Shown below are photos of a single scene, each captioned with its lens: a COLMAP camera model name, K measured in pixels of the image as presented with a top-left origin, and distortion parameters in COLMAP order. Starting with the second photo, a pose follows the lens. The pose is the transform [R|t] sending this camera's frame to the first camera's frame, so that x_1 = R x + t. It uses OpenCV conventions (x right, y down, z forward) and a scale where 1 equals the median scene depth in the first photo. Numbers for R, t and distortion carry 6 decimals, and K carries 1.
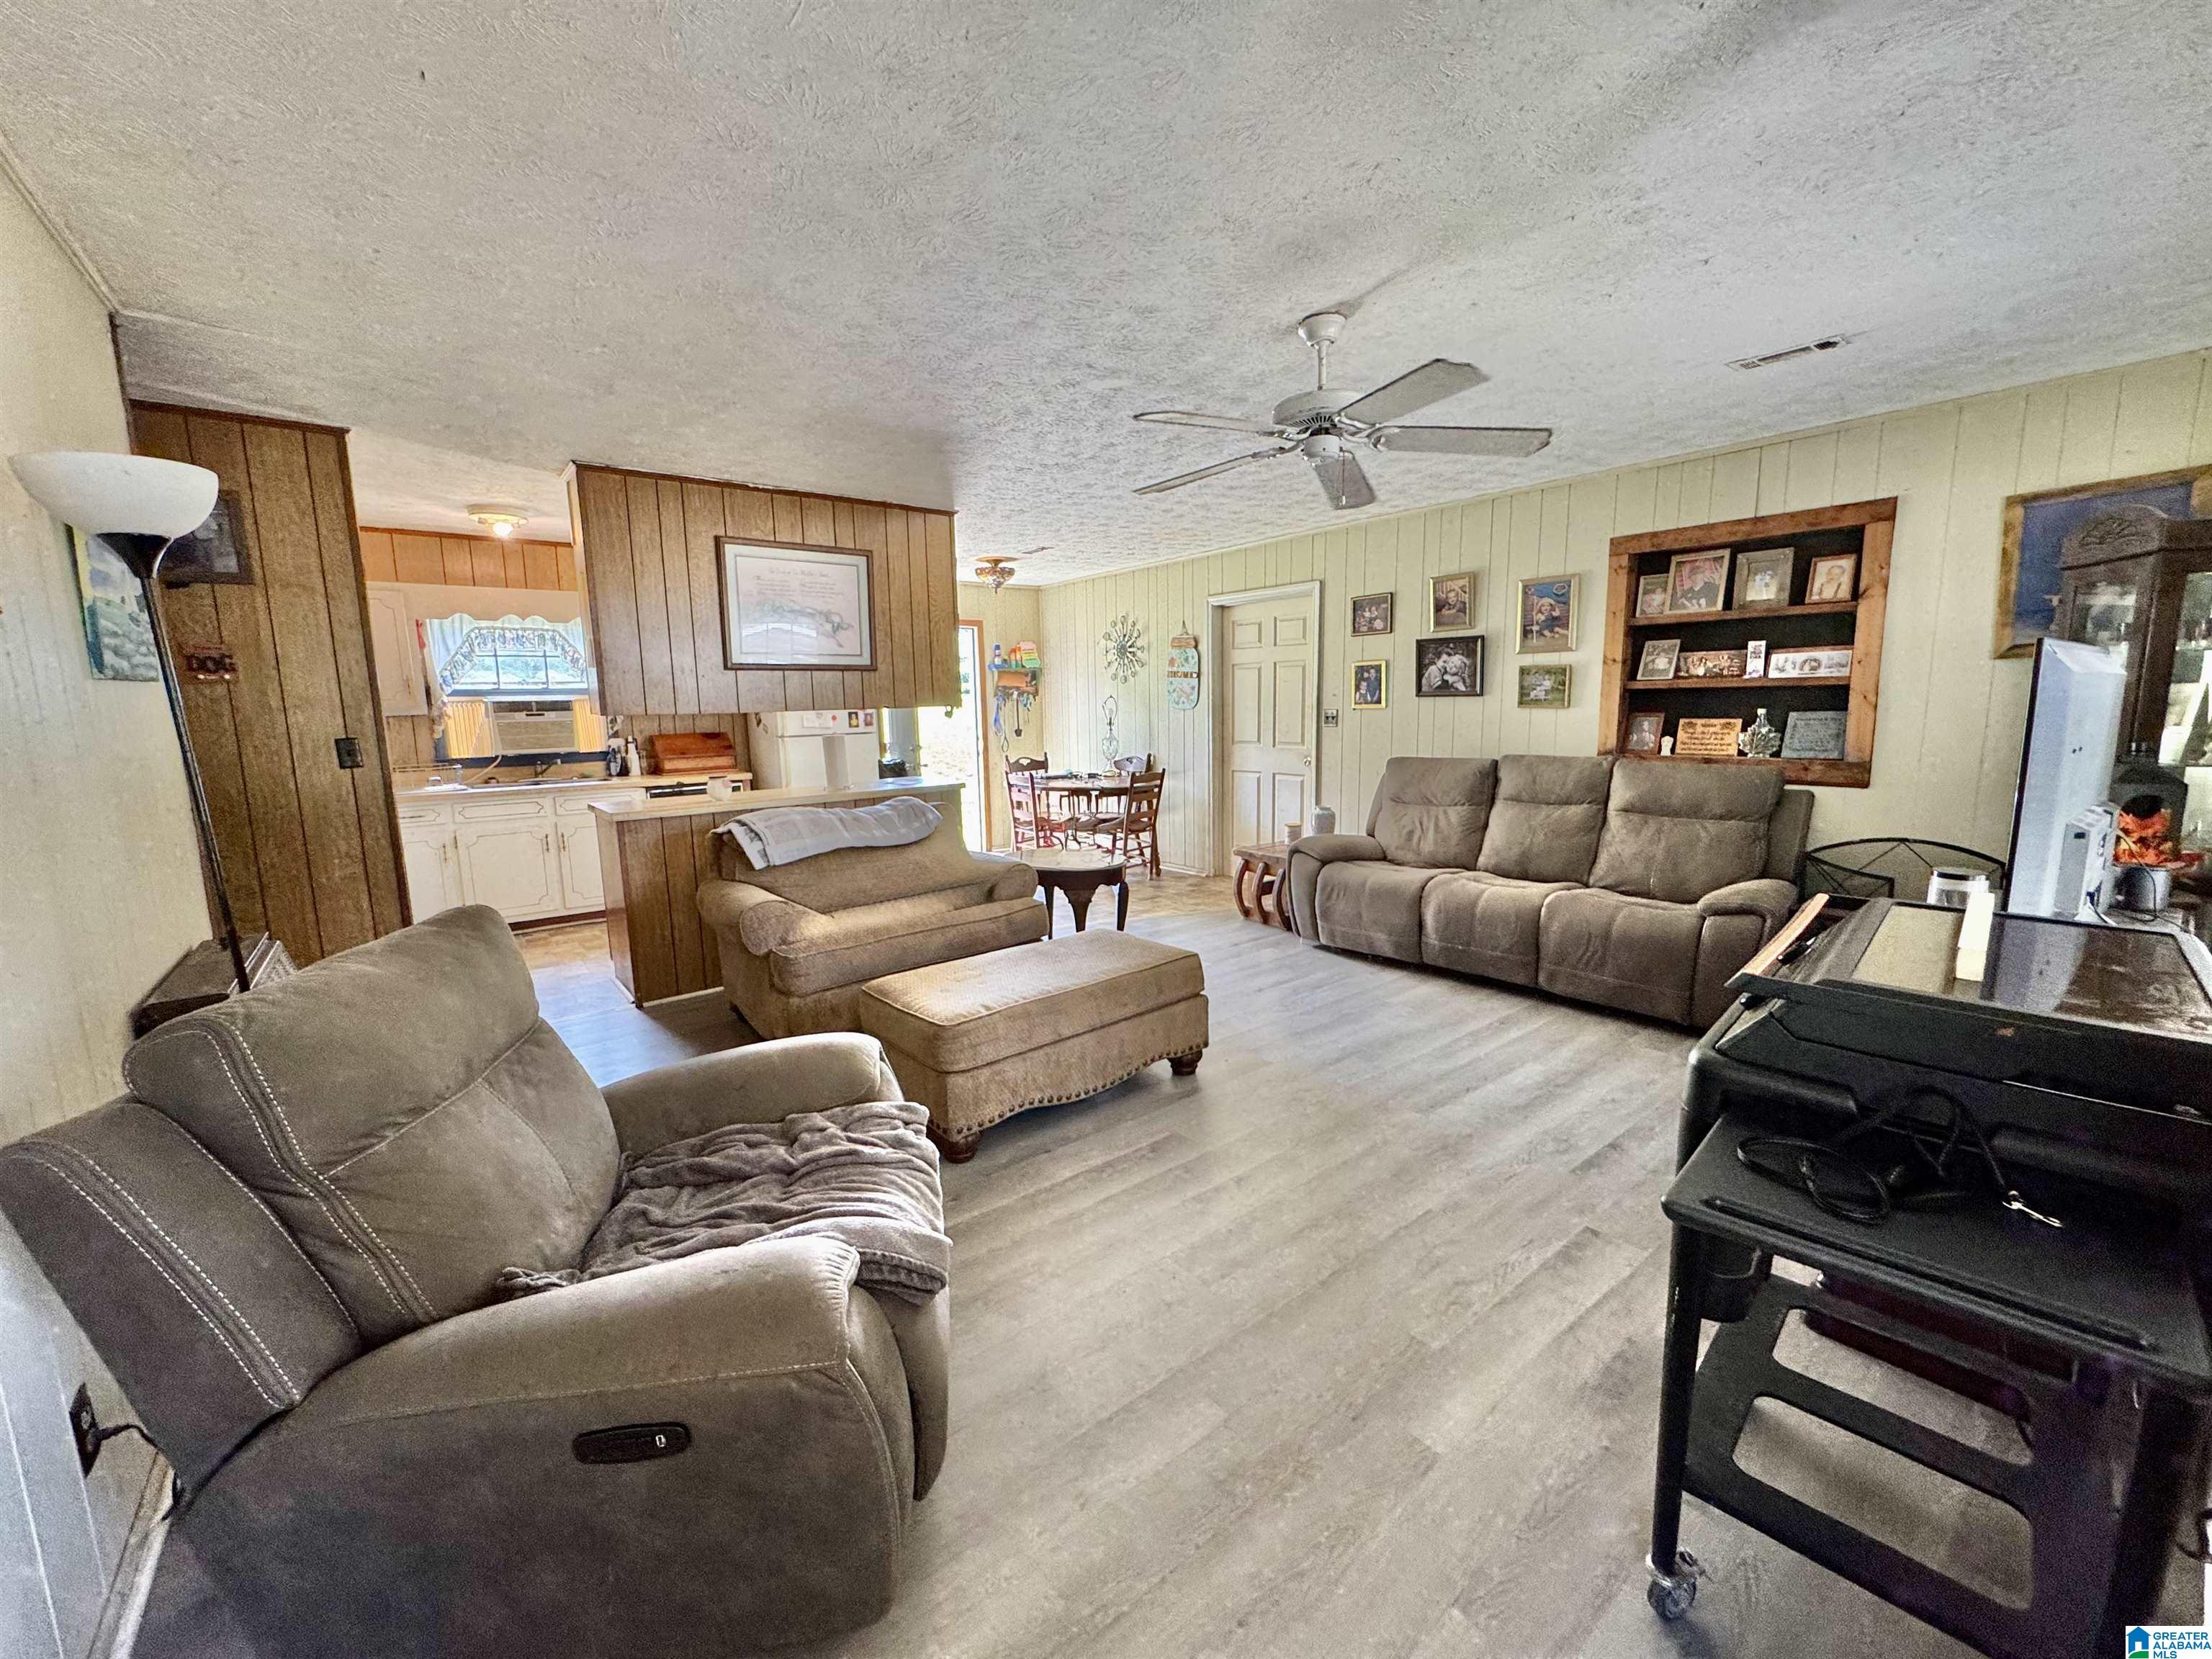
lens RADIAL K [[889.8, 0, 1100.2], [0, 889.8, 831.1], [0, 0, 1]] dist [0.000861, 0.000383]
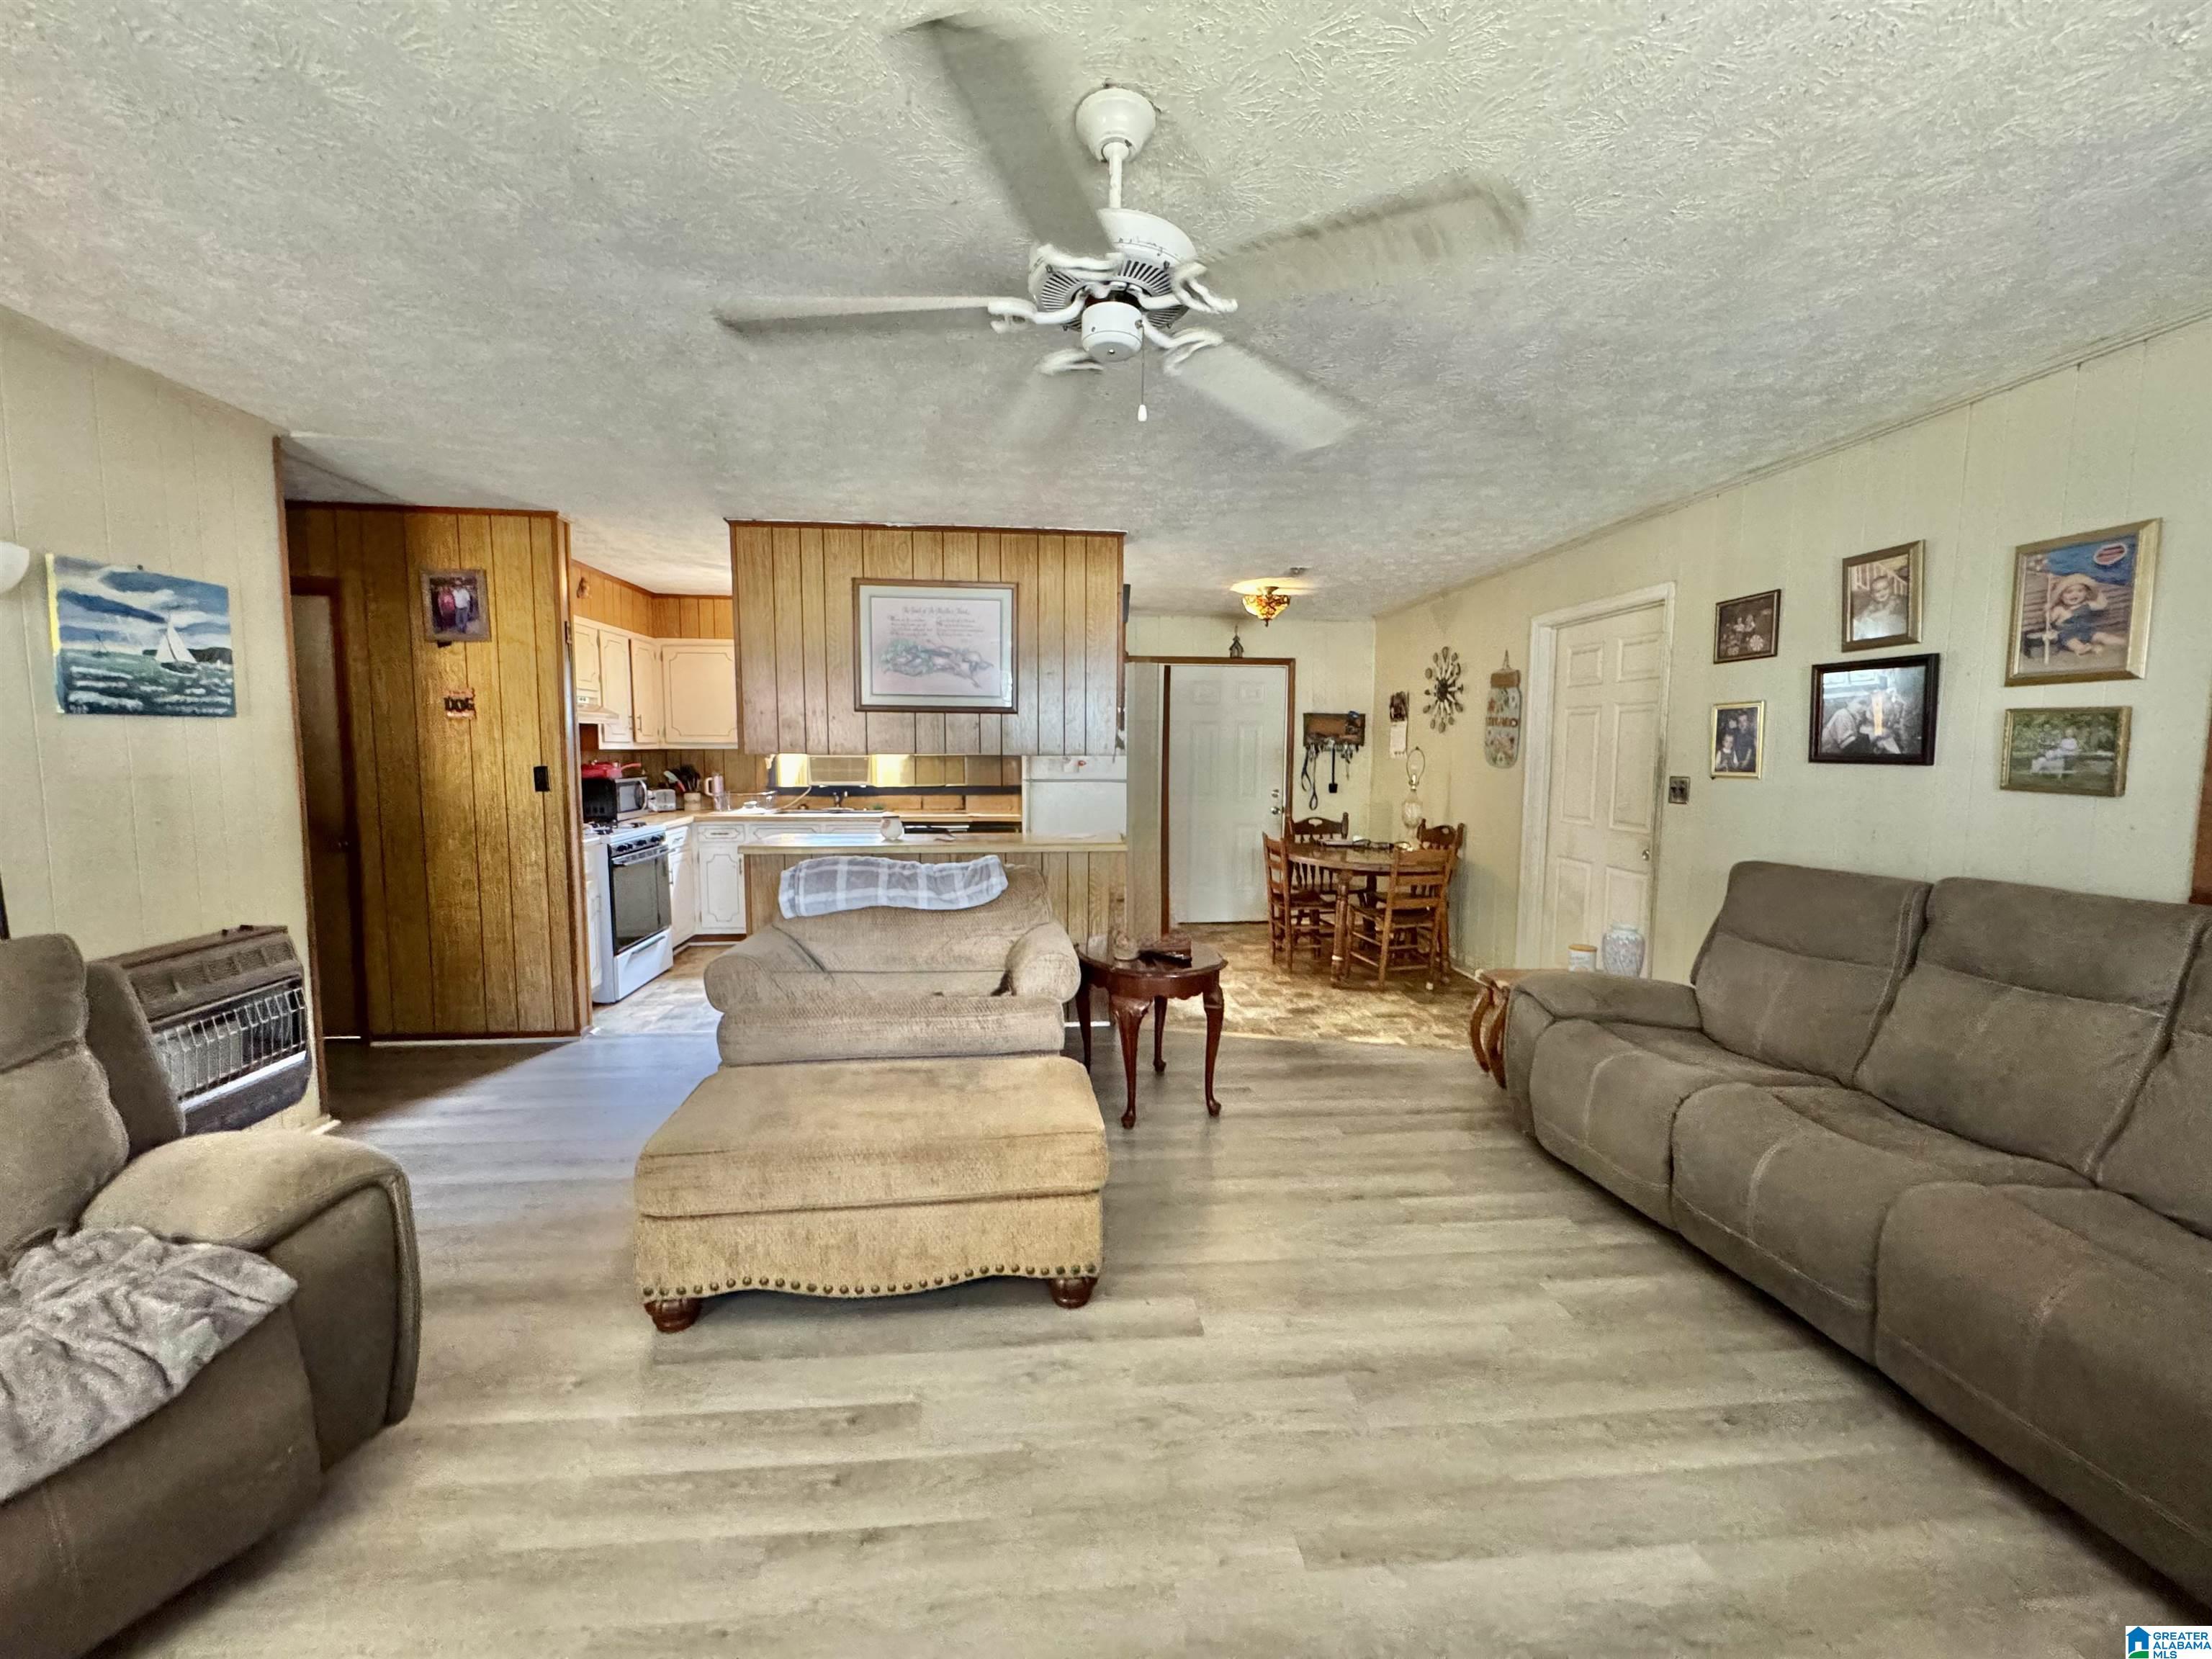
lens RADIAL K [[889.8, 0, 1105.6], [0, 889.8, 829.7], [0, 0, 1]] dist [0.000861, 0.000383]
pose [[0.838407, 0.074978, -0.539863, 0.323612], [-0.103024, 0.994438, -0.021884, -0.052181], [0.535220, 0.073967, 0.841468, 0.296184]]
